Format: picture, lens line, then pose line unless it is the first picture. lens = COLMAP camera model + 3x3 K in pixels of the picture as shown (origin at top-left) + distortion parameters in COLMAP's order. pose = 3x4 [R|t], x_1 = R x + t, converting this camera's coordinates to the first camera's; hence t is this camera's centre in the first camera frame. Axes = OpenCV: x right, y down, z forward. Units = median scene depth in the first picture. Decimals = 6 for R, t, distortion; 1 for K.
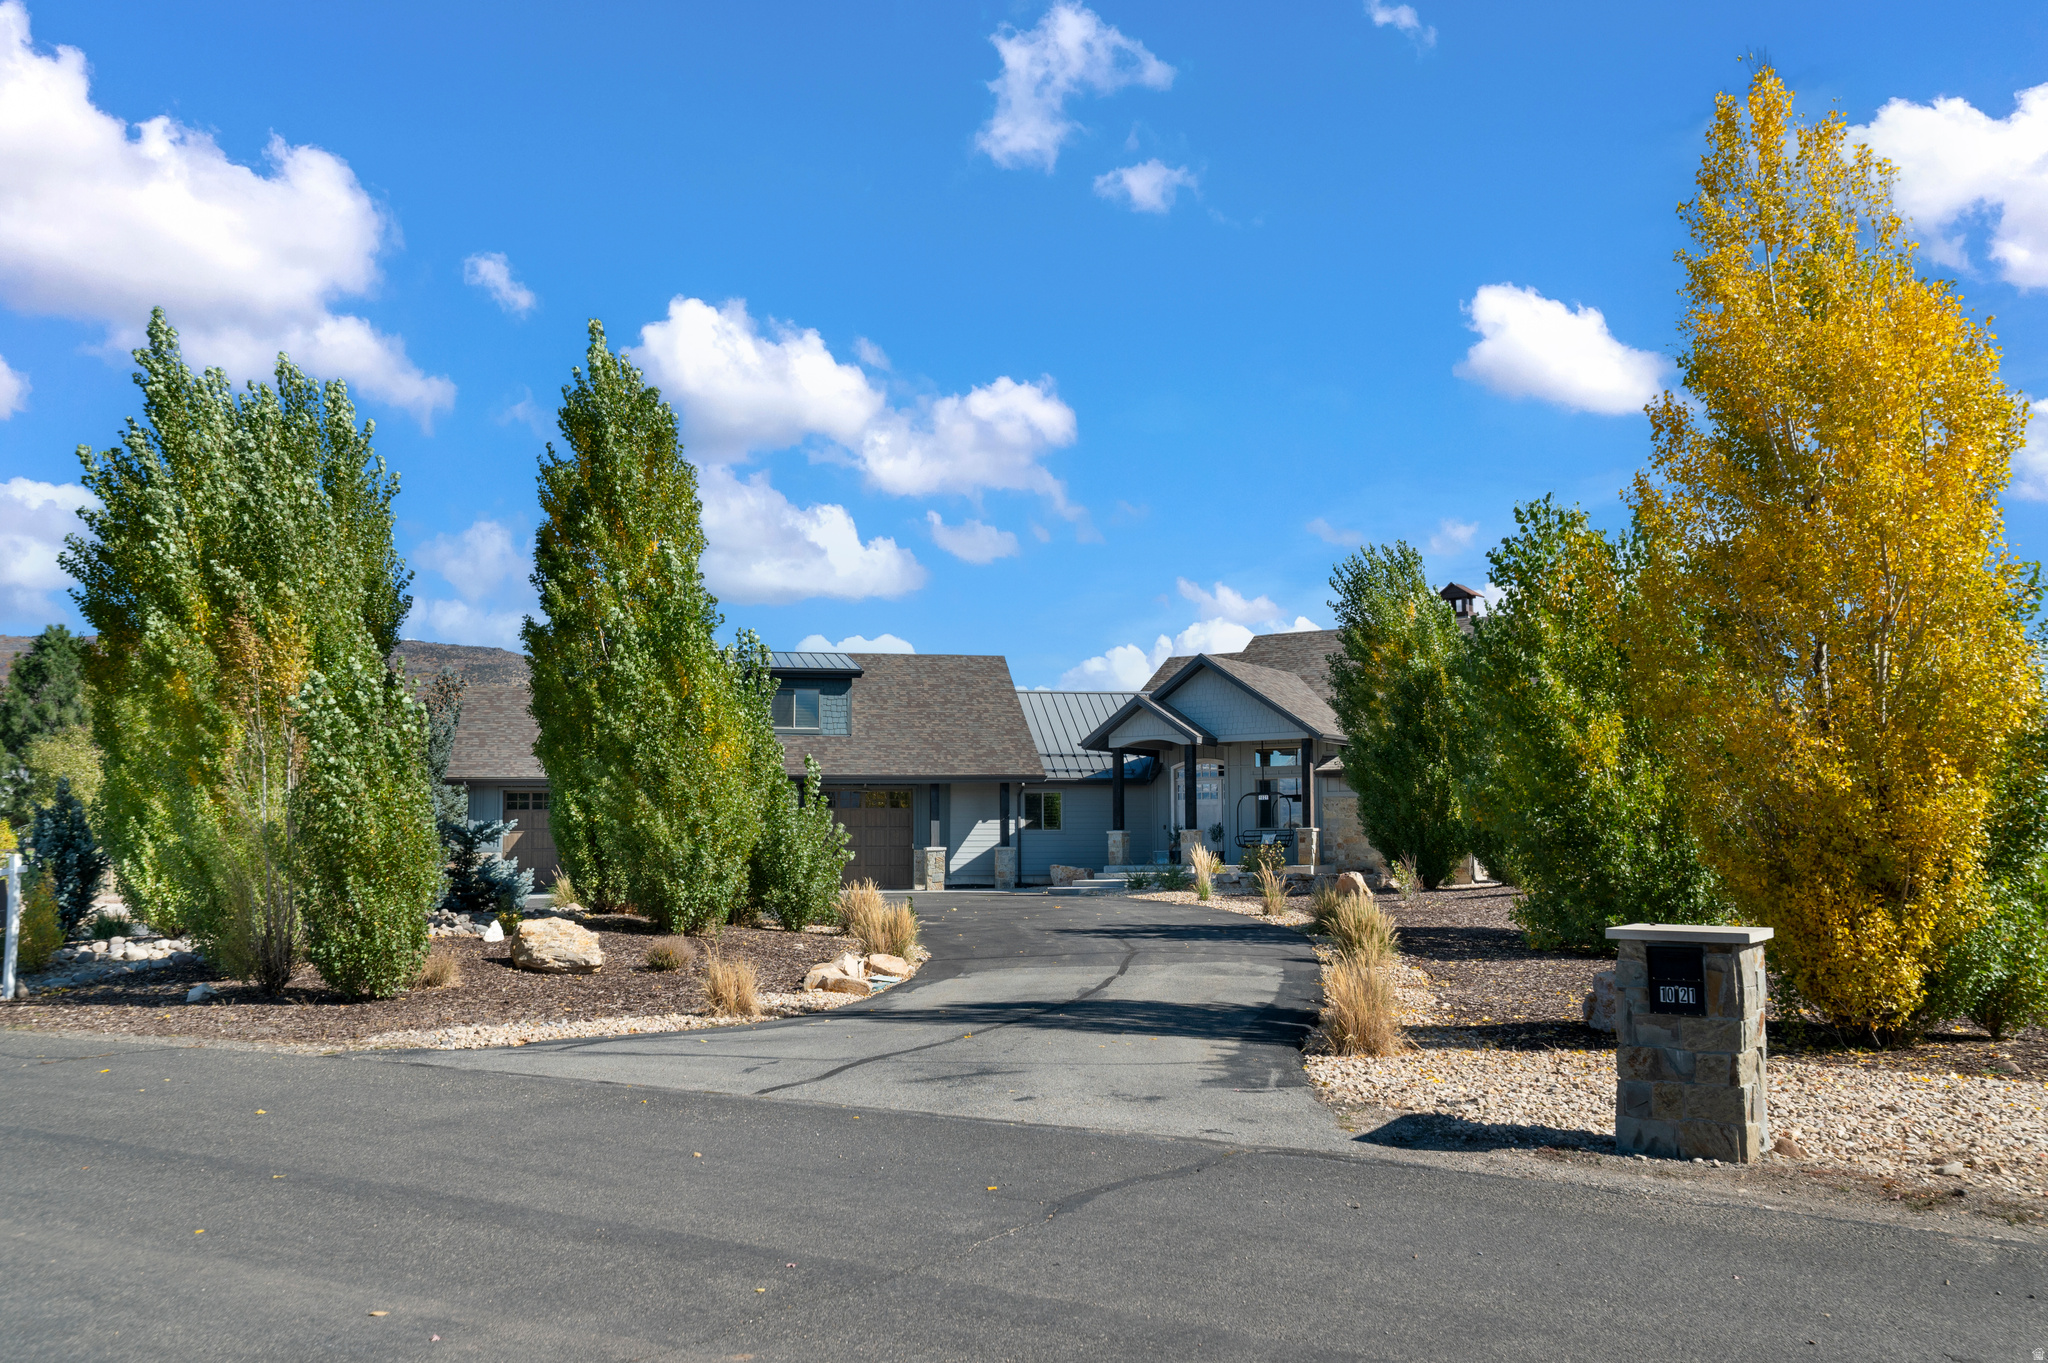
lens RADIAL K [[1694.0, 0, 1025.0], [0, 1694.0, 734.9], [0, 0, 1]] dist [0.055954, 0.001200]
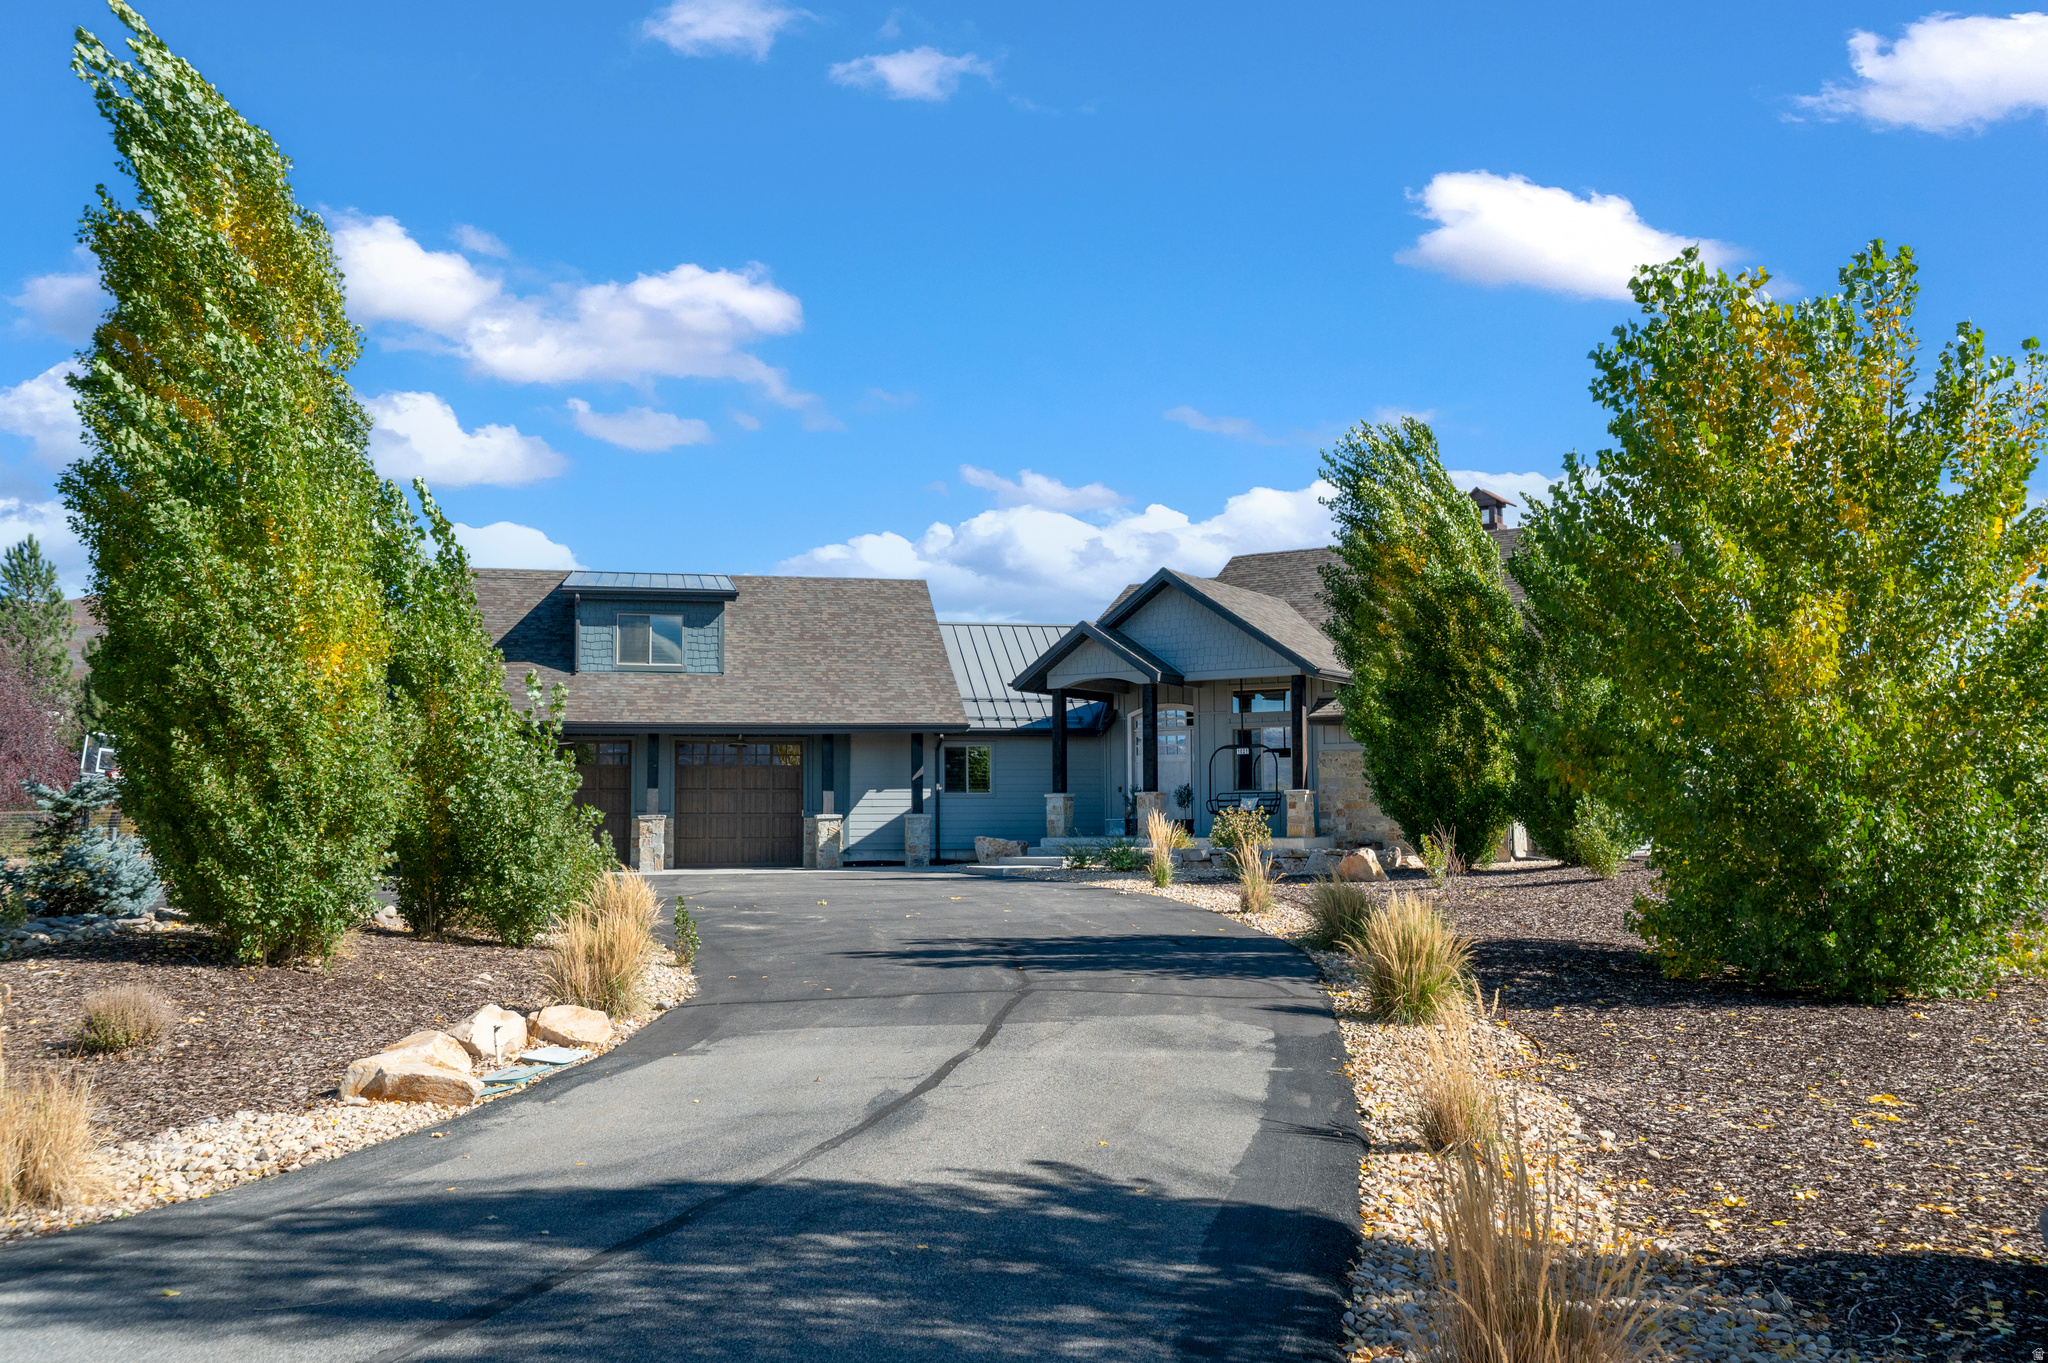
lens RADIAL K [[1694.0, 0, 1025.0], [0, 1694.0, 734.9], [0, 0, 1]] dist [0.055954, 0.001200]
pose [[0.999941, 0.000019, 0.010851, 0.030625], [-0.000234, 0.999804, 0.019820, 0.013472], [-0.010849, -0.019821, 0.999745, 0.211987]]
